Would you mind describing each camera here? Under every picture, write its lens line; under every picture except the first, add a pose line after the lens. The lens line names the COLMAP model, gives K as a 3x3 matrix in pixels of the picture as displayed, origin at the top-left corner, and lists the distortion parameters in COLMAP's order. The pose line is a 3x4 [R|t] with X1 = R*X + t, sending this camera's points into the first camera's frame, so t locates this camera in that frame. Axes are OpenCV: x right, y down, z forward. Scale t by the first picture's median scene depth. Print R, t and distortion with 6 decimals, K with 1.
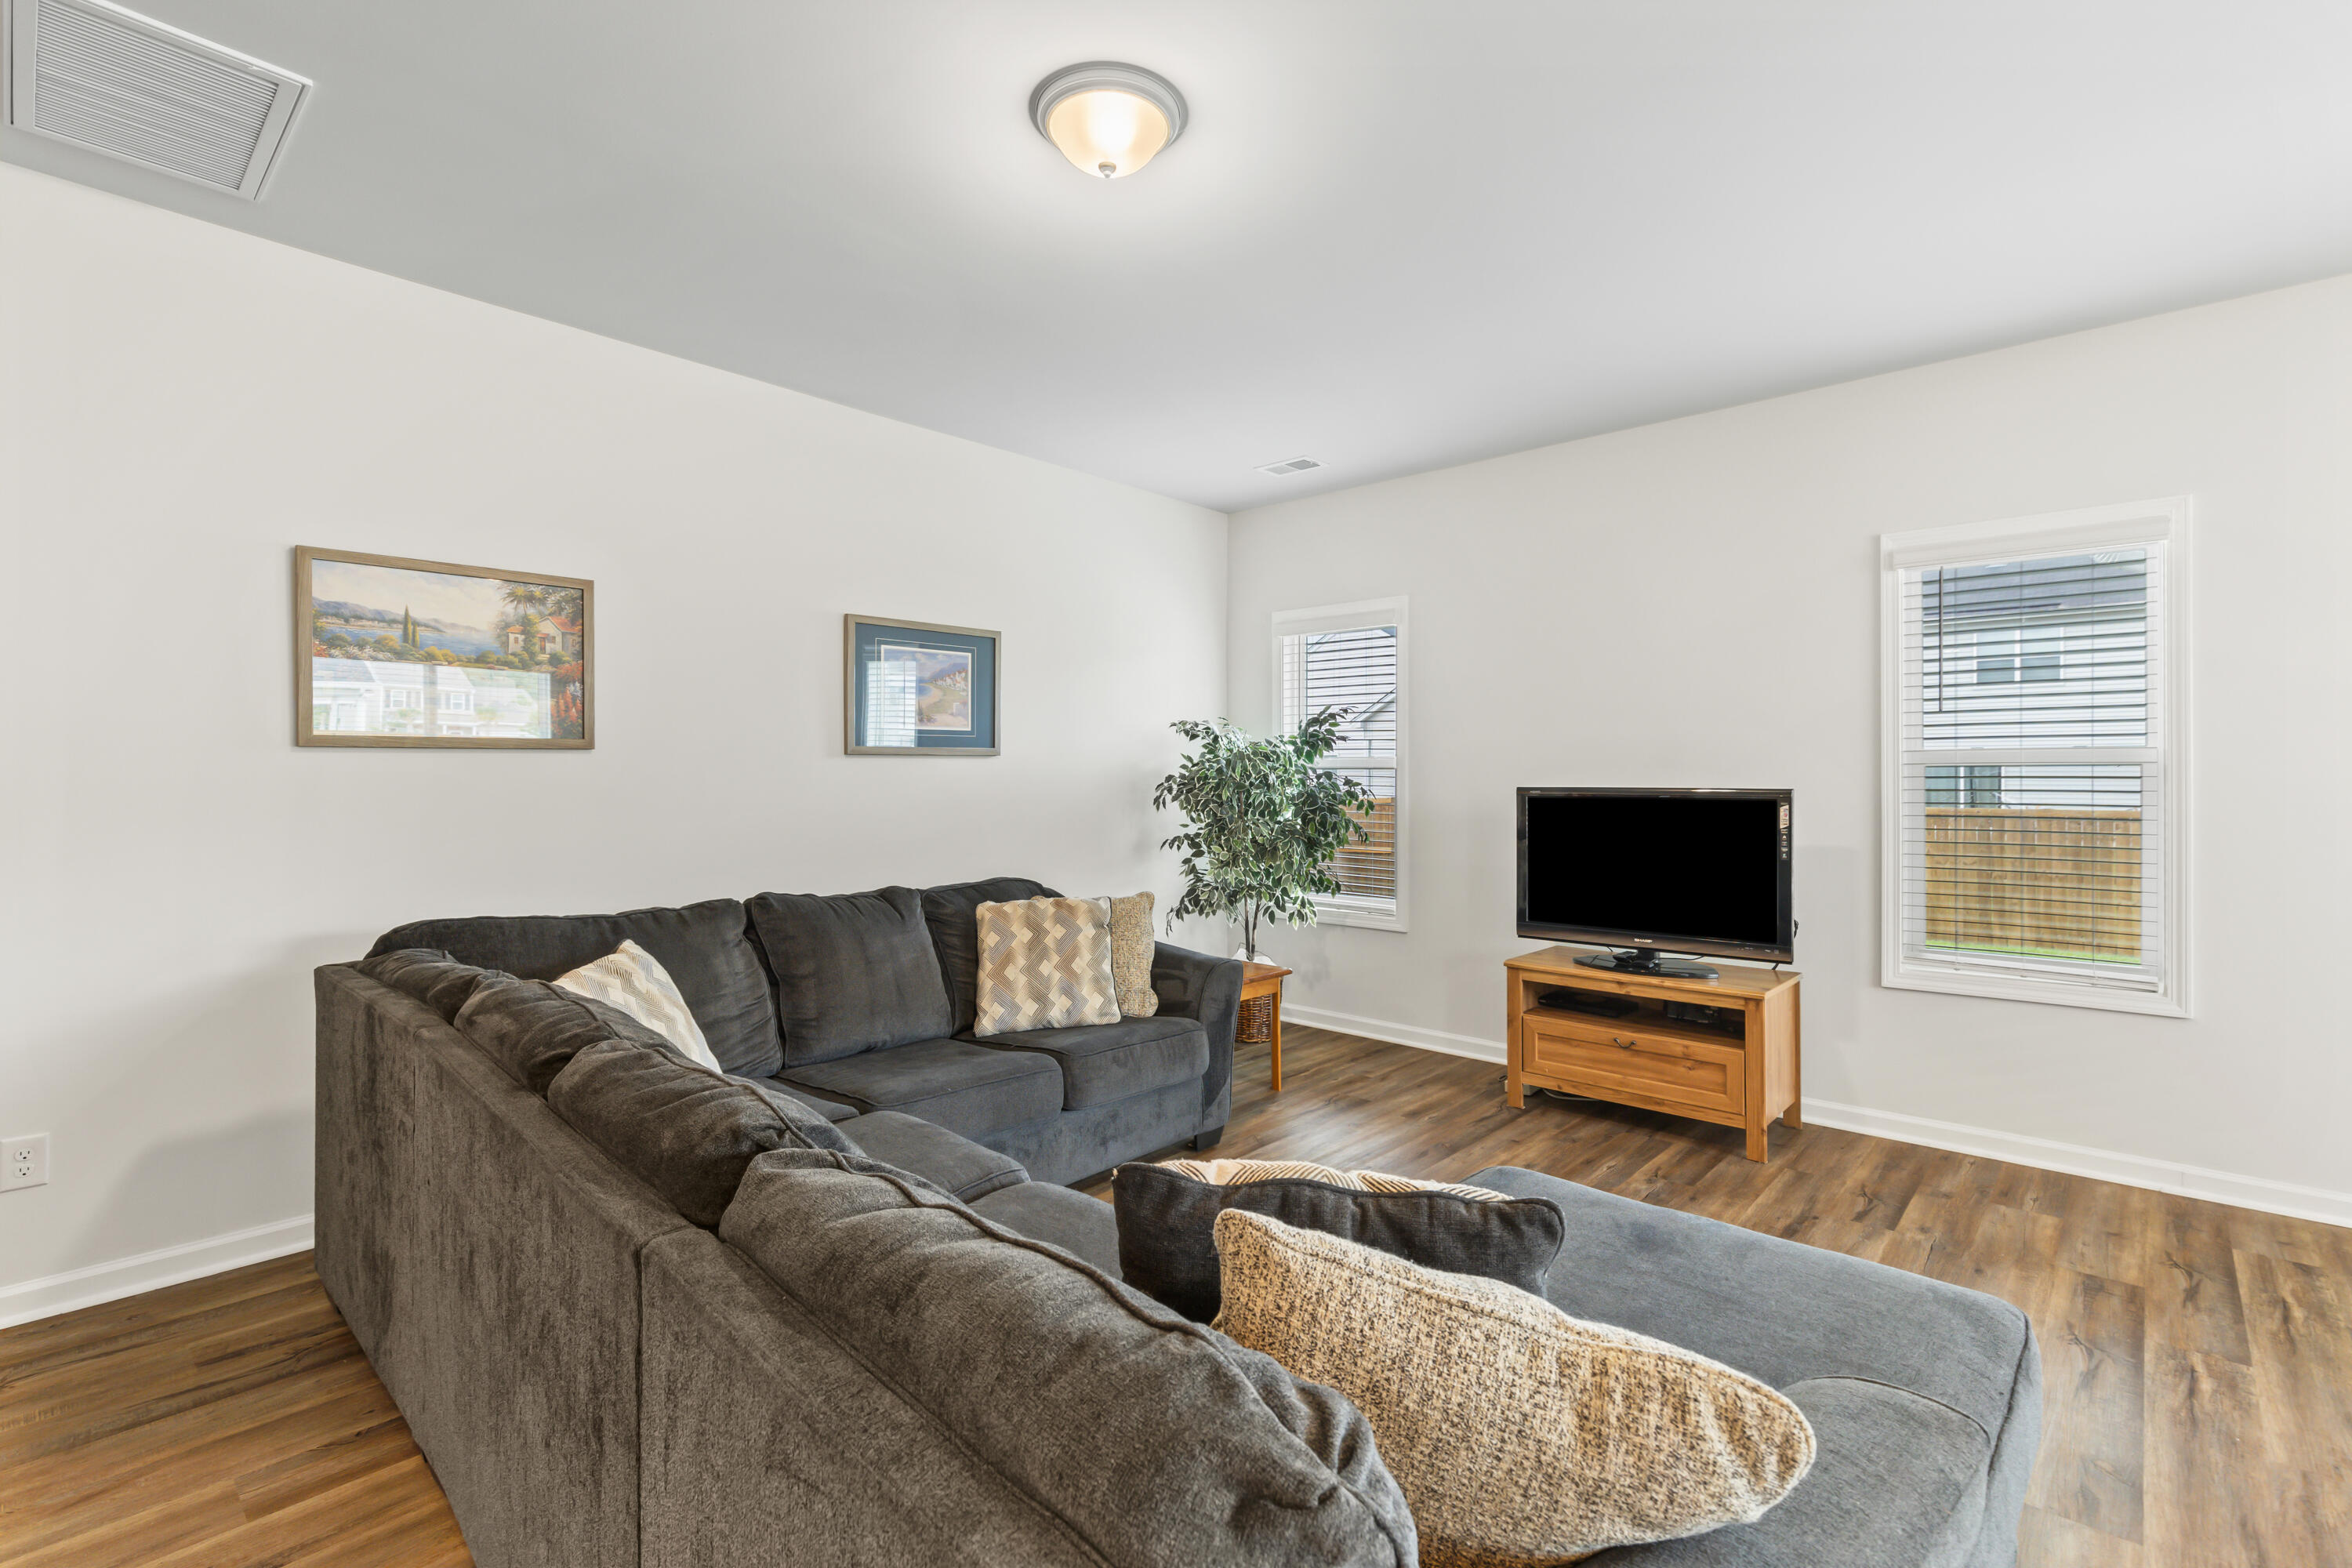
lens RADIAL K [[1049.8, 0, 1184.2], [0, 1049.8, 780.8], [0, 0, 1]] dist [-0.003005, -0.000654]
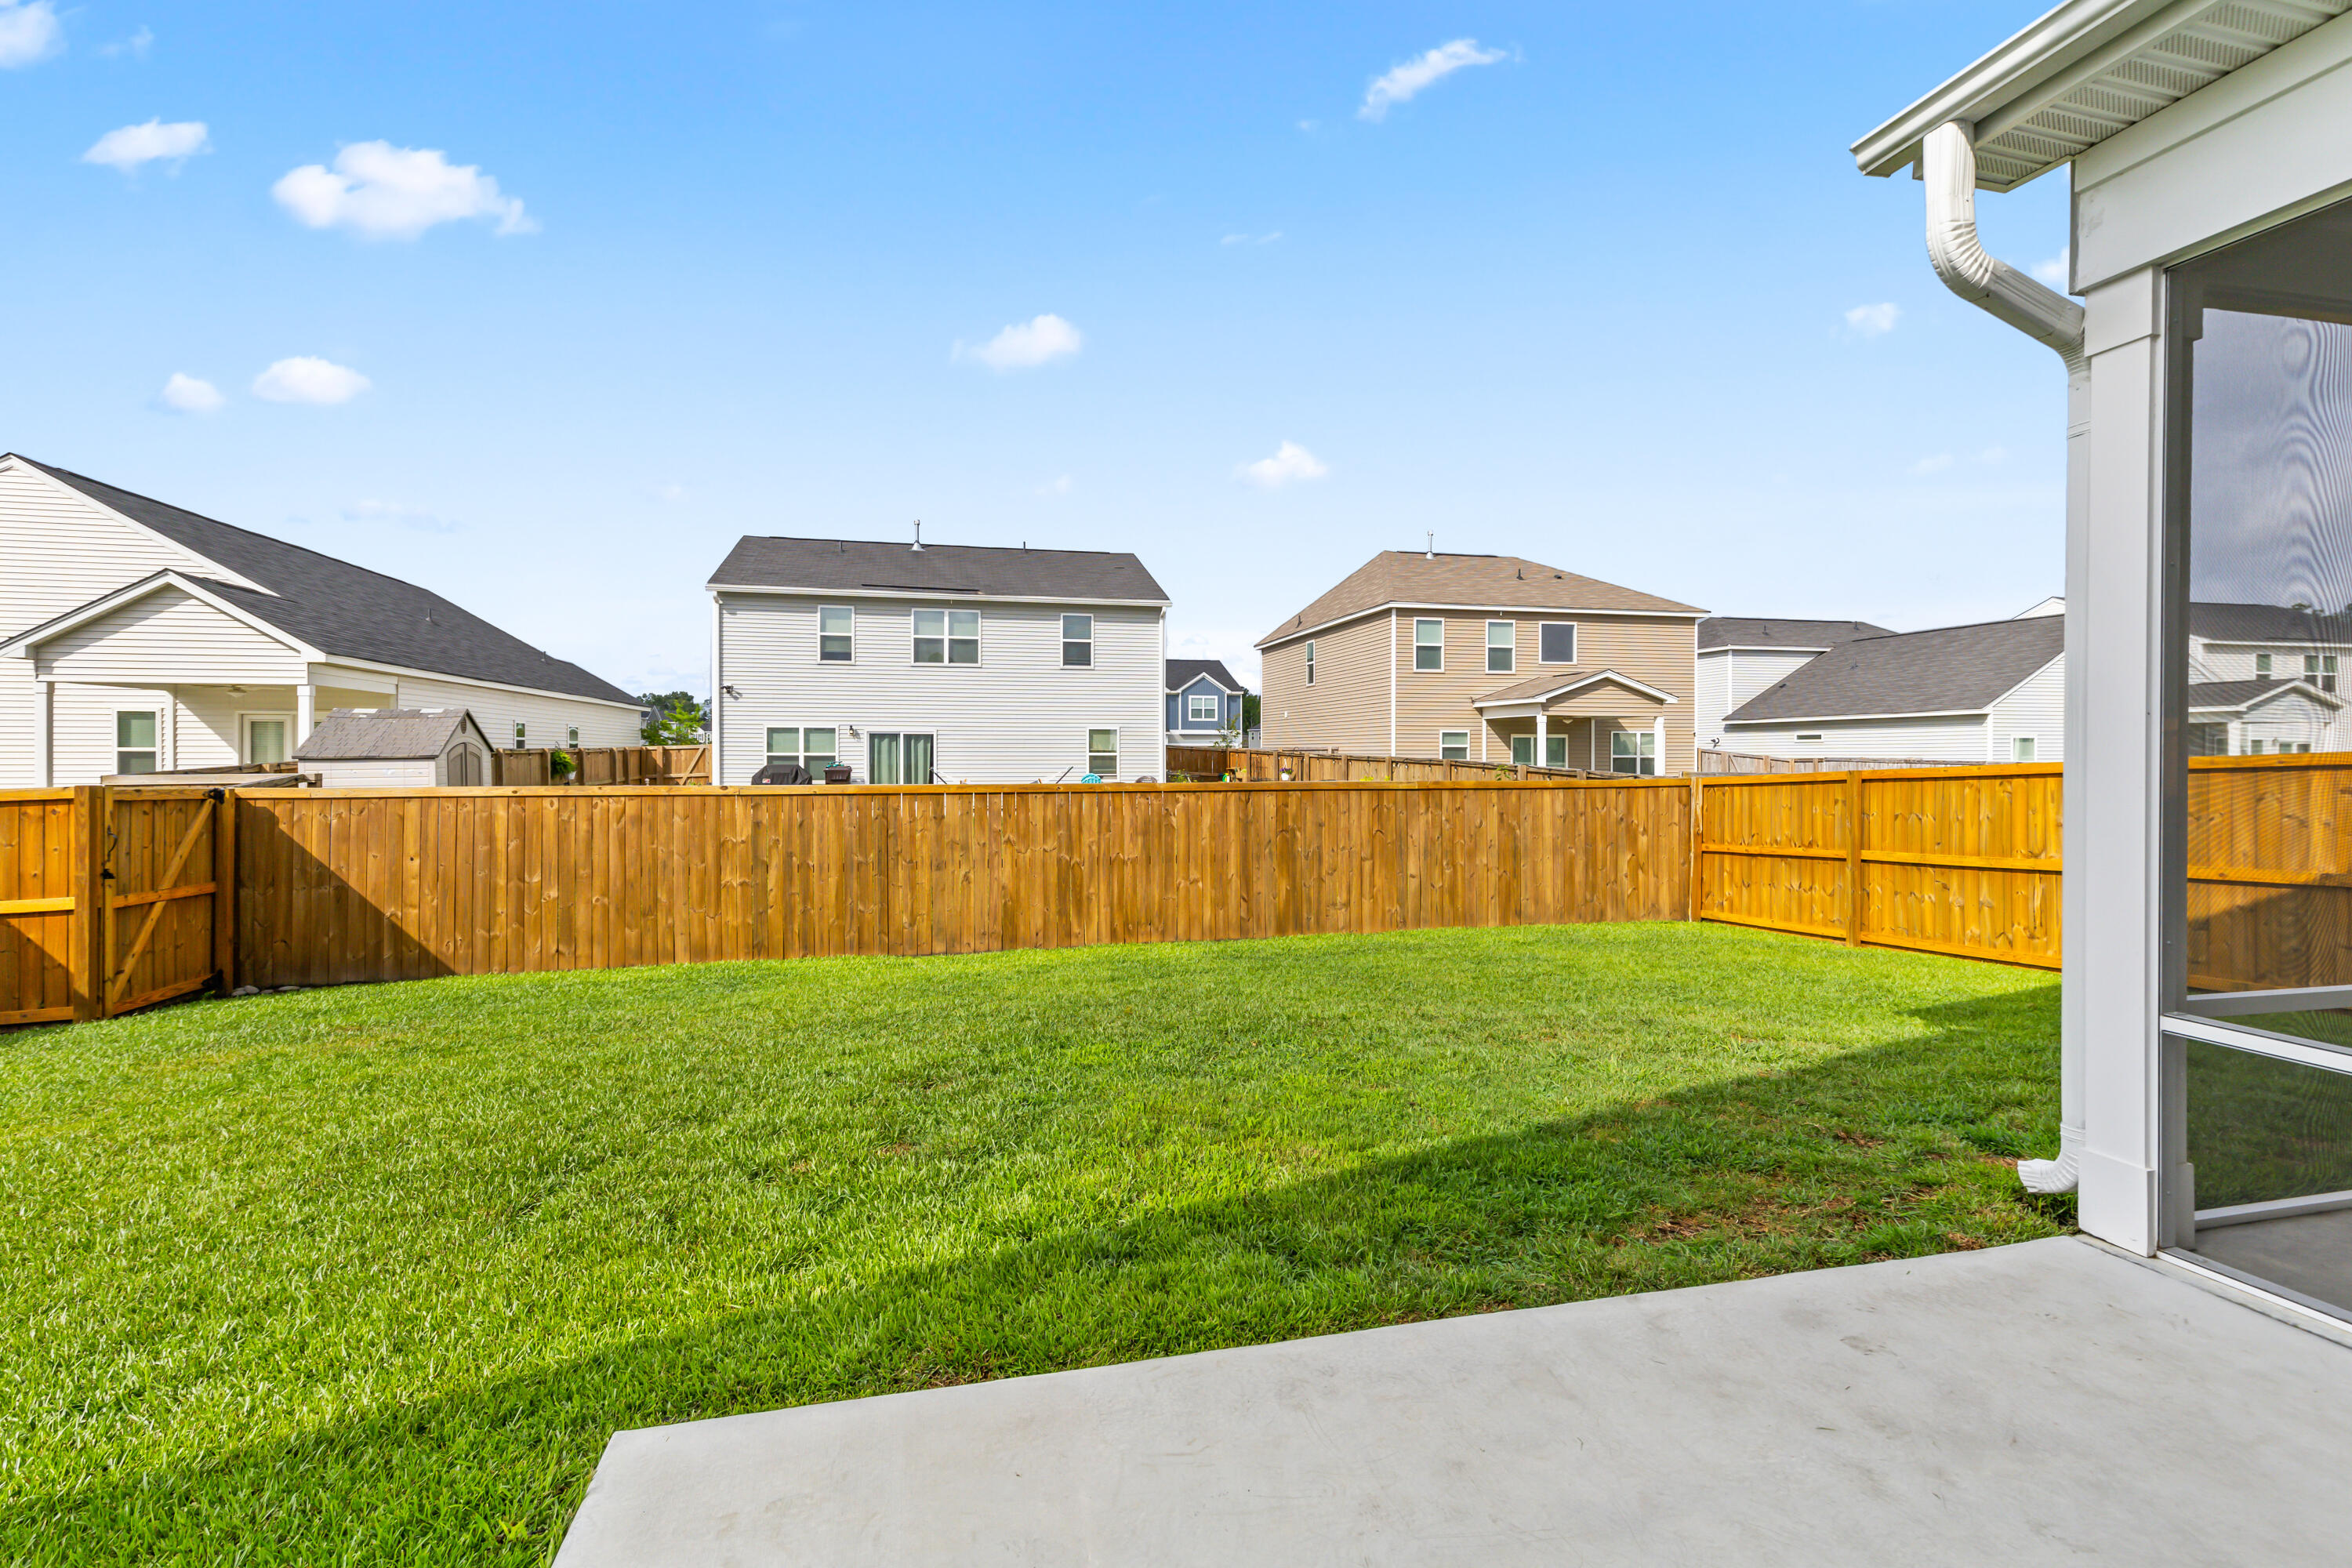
lens RADIAL K [[1070.7, 0, 1182.7], [0, 1070.7, 757.7], [0, 0, 1]] dist [0.006959, -0.000021]
pose [[0.559503, -0.000793, 0.828828, 0.355589], [0.002485, 0.999997, -0.000721, 0.026408], [-0.828825, 0.002463, 0.559503, 1.619834]]
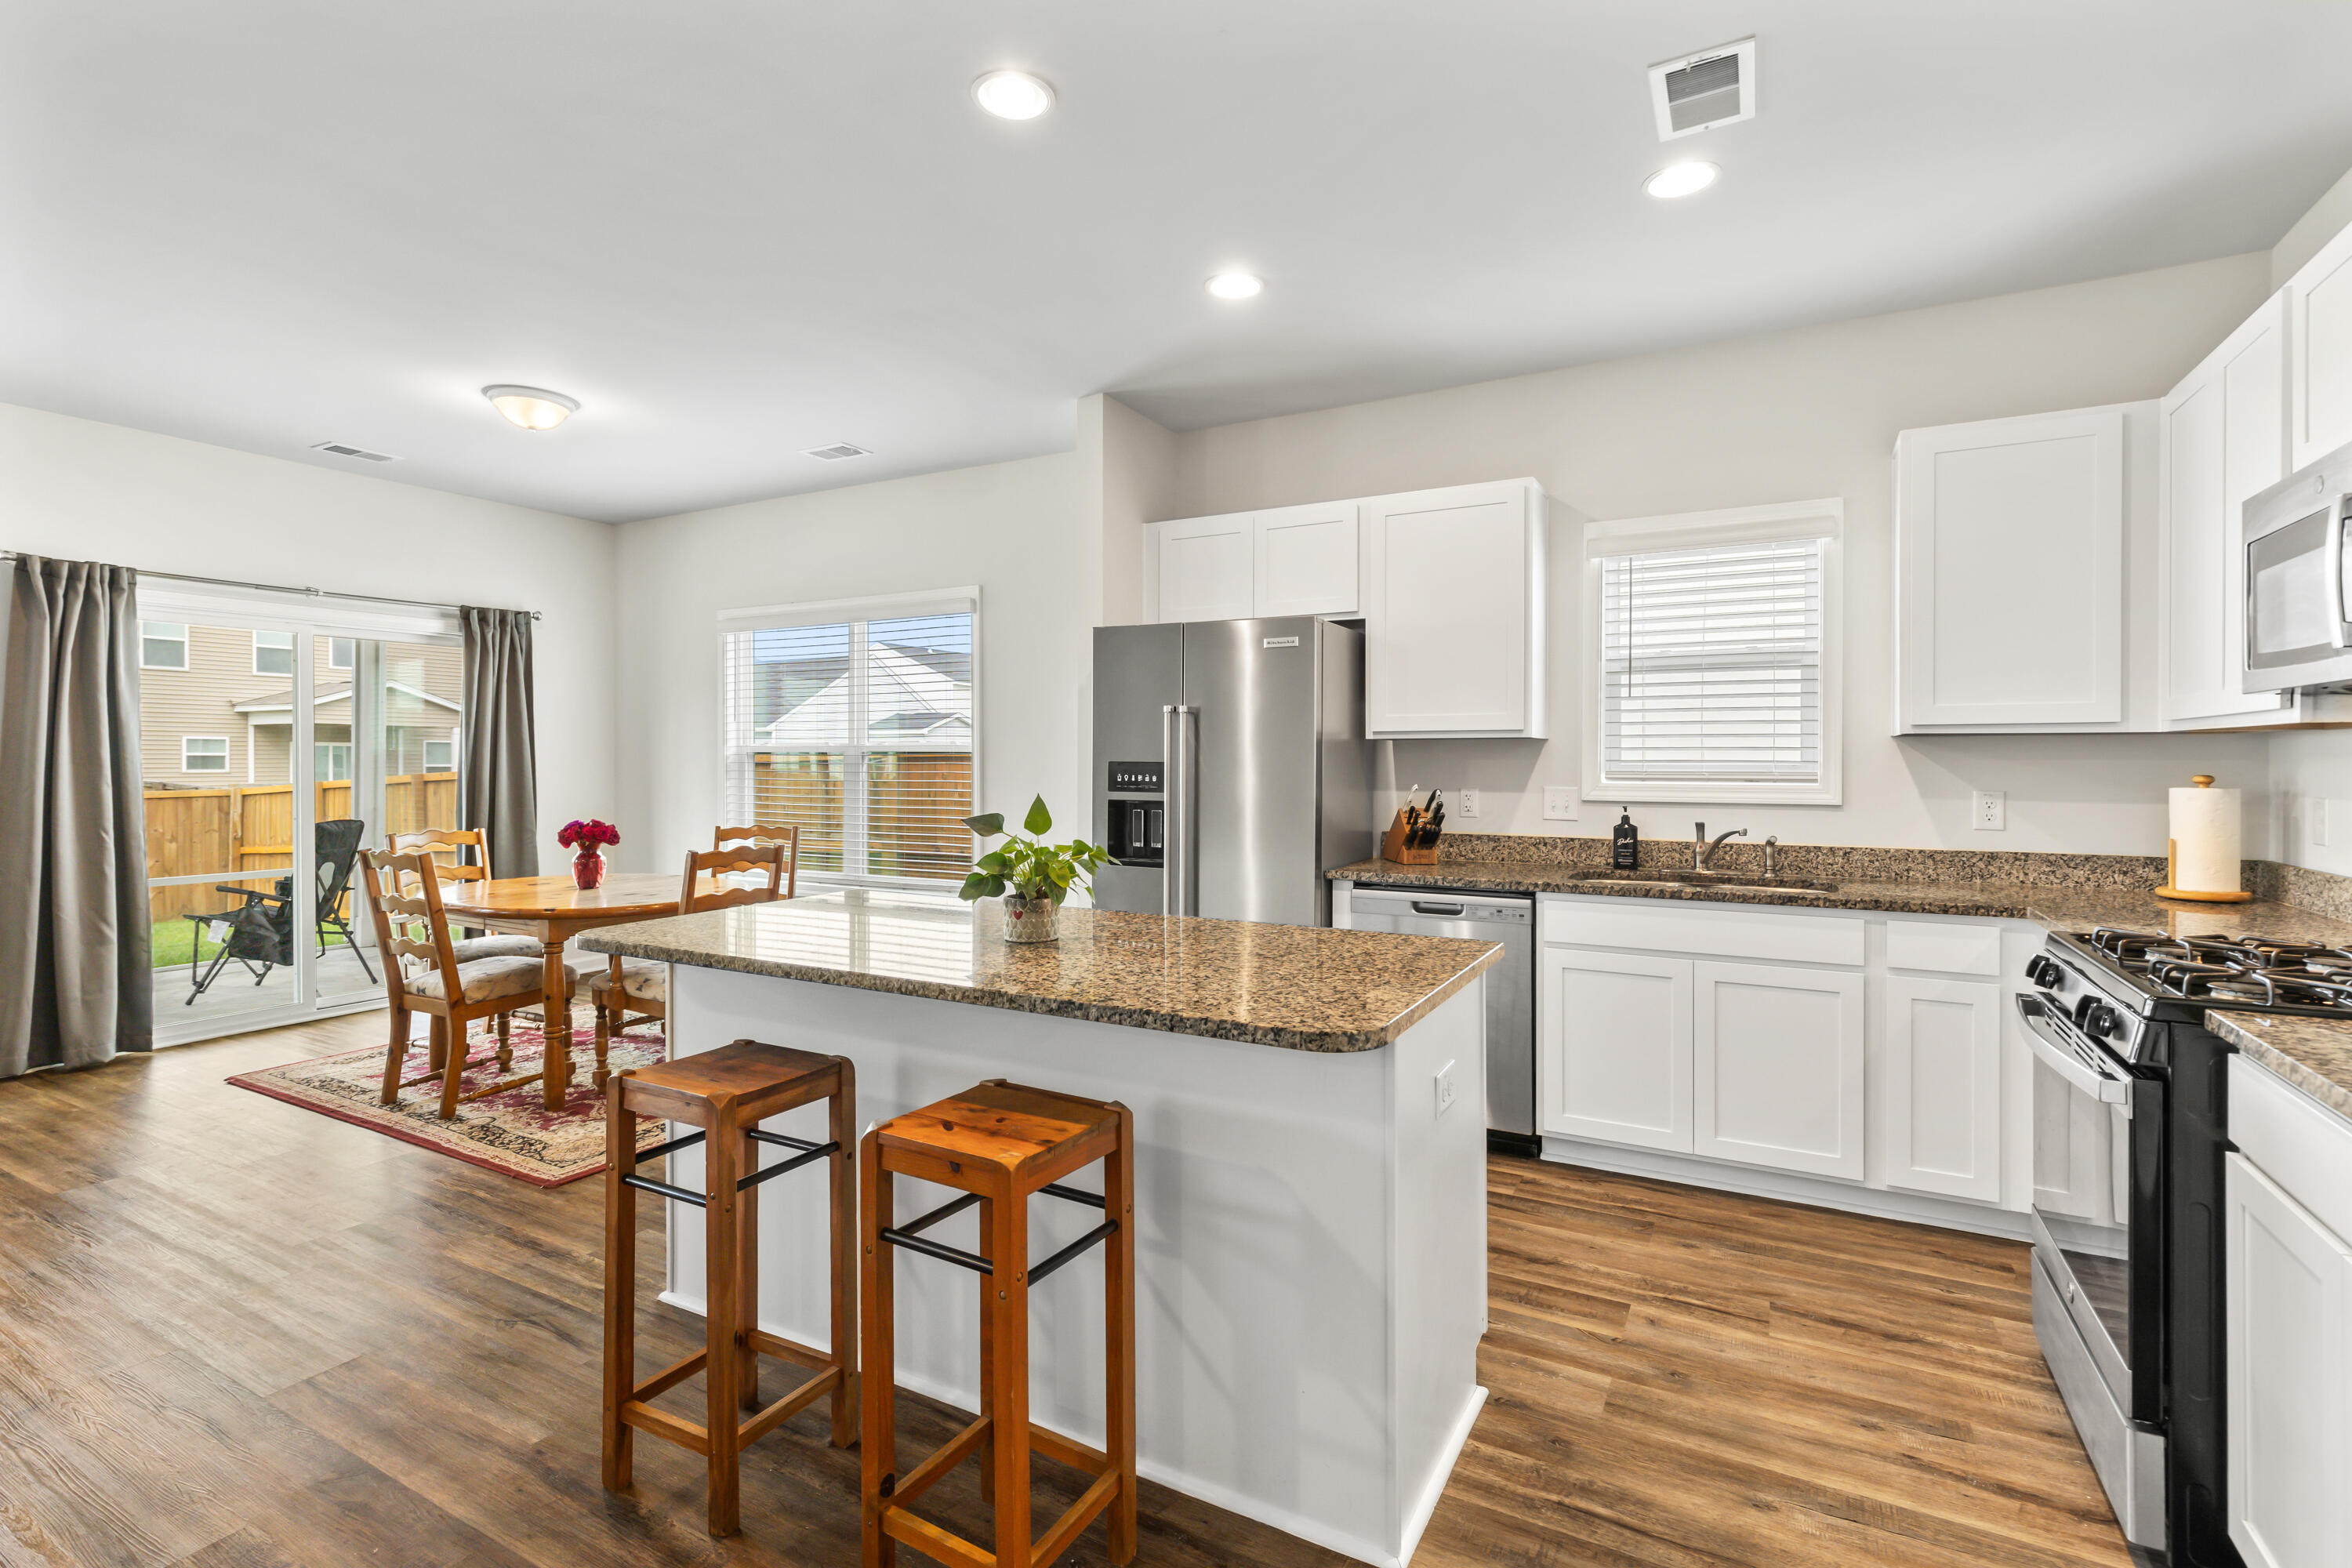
lens RADIAL K [[1077.8, 0, 1180.3], [0, 1077.8, 764.3], [0, 0, 1]] dist [-0.001495, 0.000498]
pose [[-0.234583, -0.001566, 0.972095, -0.420612], [0.001279, 0.999997, 0.001920, 0.003420], [-0.972095, 0.001694, -0.234580, -0.274599]]
